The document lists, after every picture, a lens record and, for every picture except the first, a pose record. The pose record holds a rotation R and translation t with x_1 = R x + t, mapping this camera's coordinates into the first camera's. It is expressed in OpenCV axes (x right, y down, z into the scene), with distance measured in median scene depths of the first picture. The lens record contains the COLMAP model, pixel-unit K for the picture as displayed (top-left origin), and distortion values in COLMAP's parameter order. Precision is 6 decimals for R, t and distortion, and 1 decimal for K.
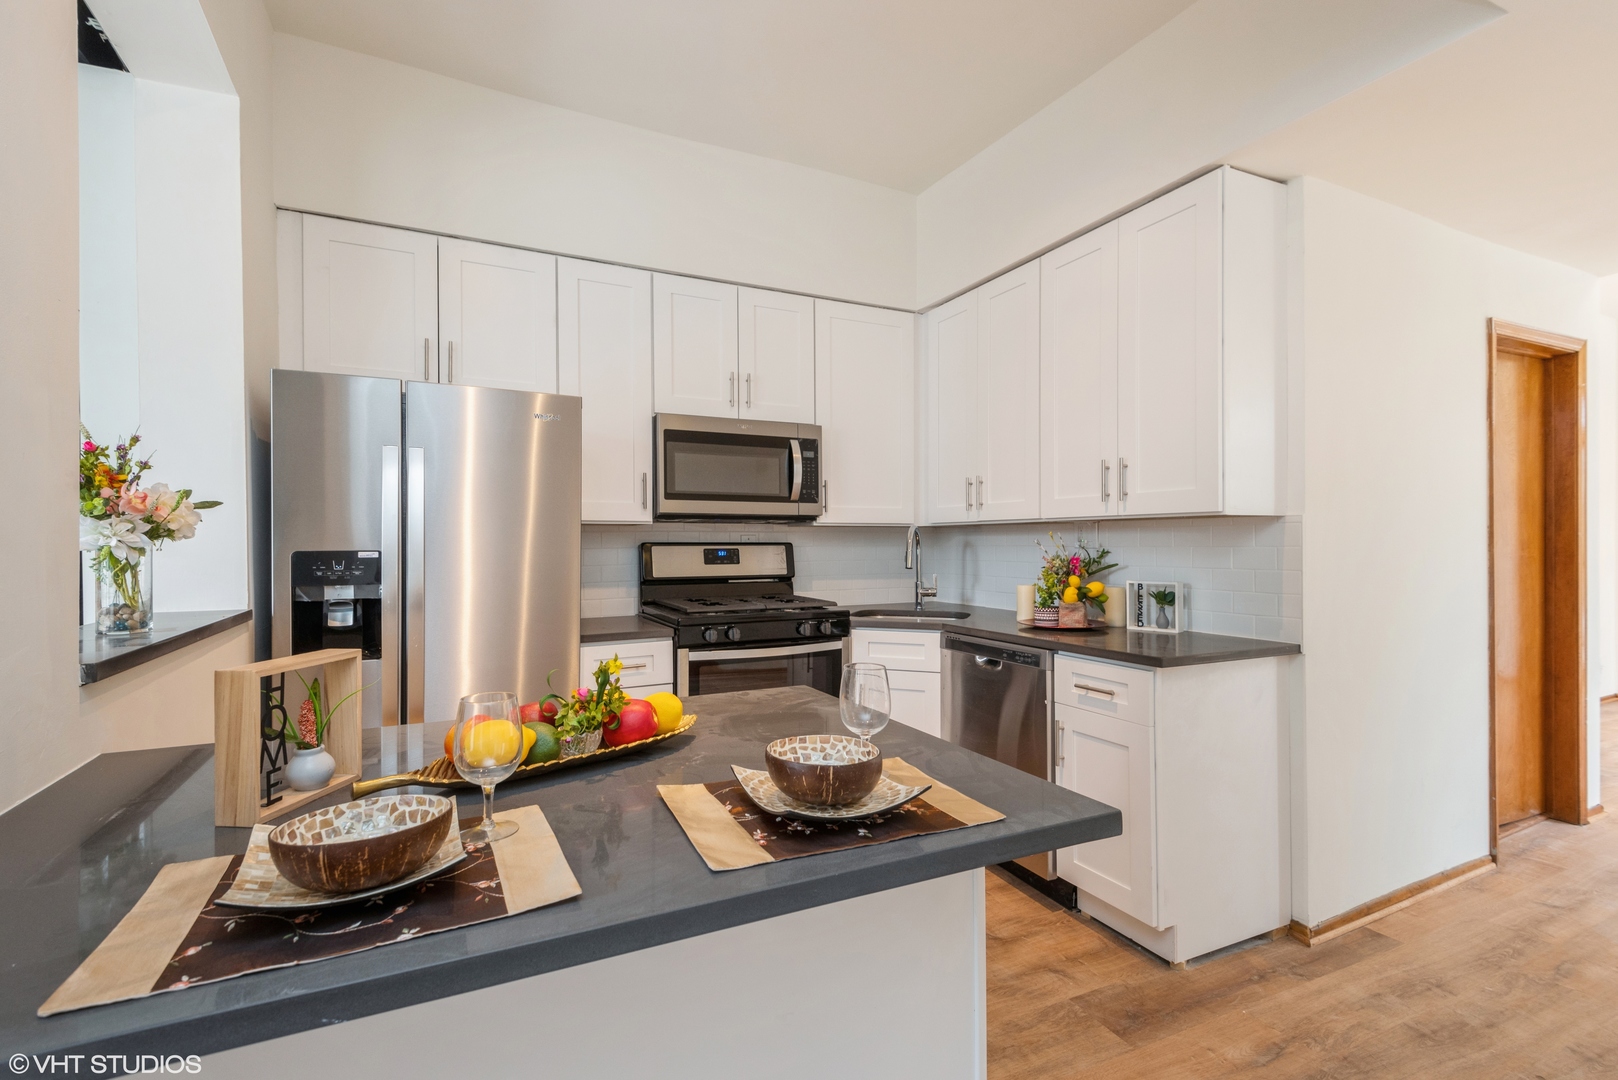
lens RADIAL K [[754.2, 0, 809.0], [0, 754.2, 540.0], [0, 0, 1]] dist [0.028294, -0.000166]
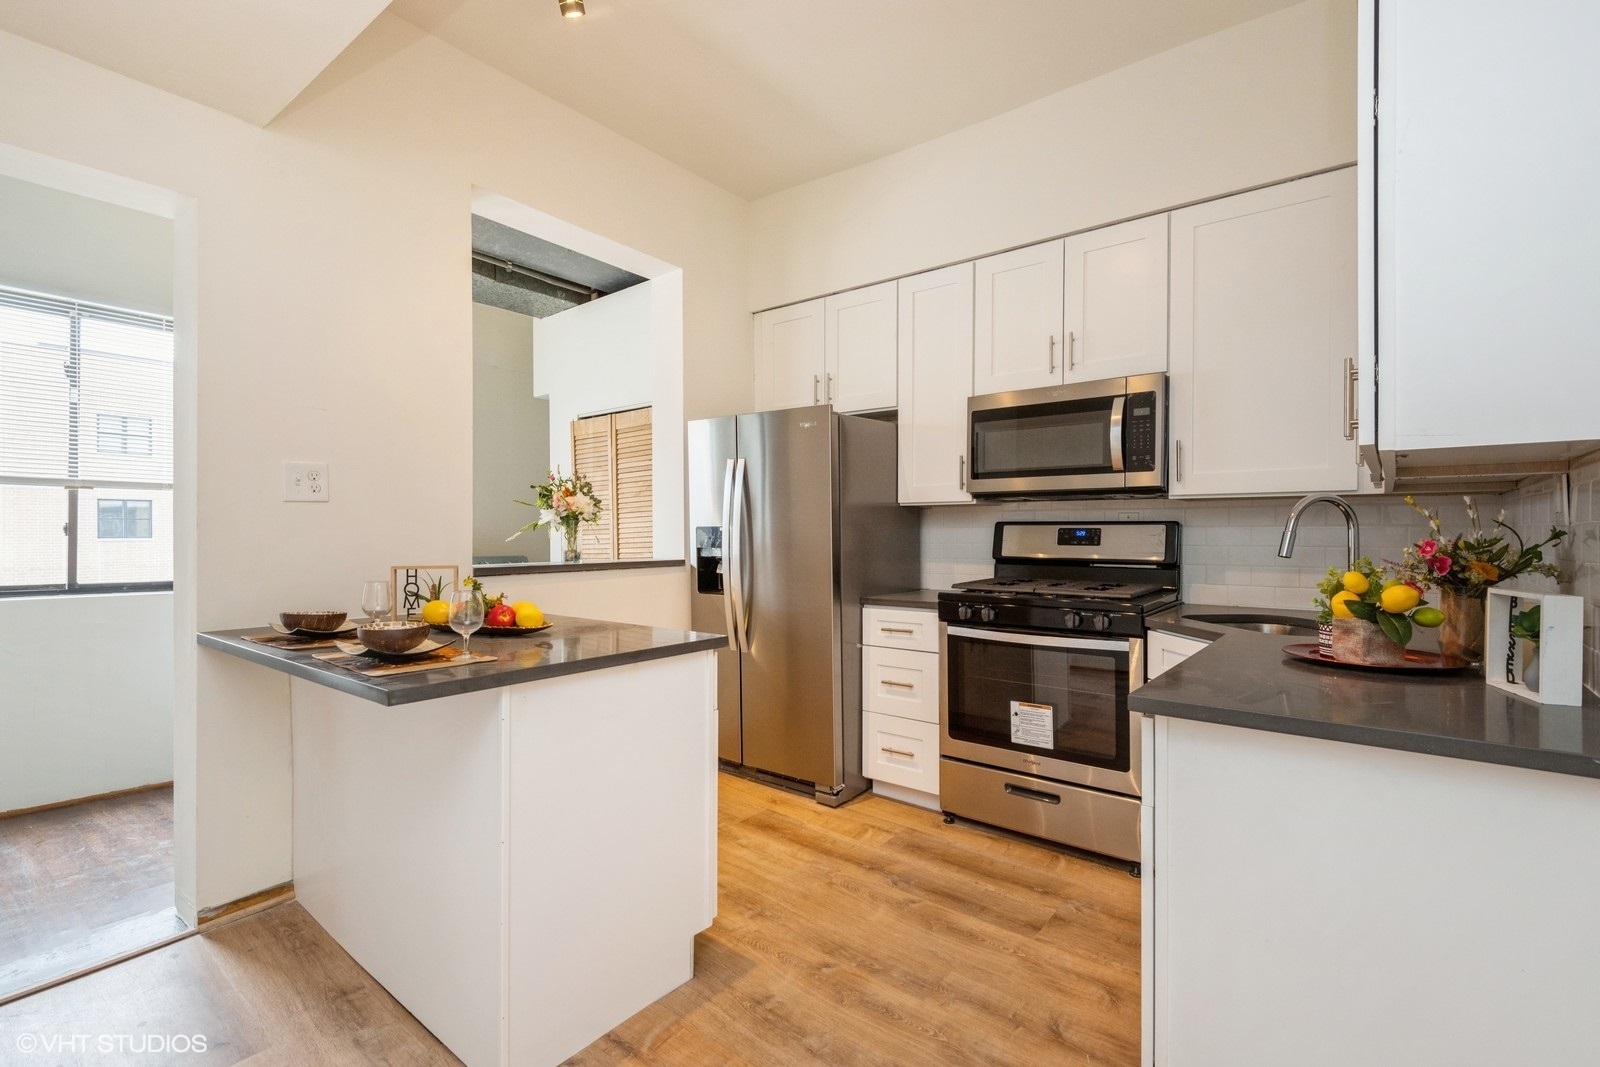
lens RADIAL K [[786.8, 0, 800.0], [0, 786.8, 533.5], [0, 0, 1]] dist [0.031309, -0.000573]
pose [[0.403515, 0.004694, -0.914961, 0.650223], [0.003953, 0.999969, 0.006874, 0.010515], [0.914965, -0.006391, 0.403484, 0.322737]]
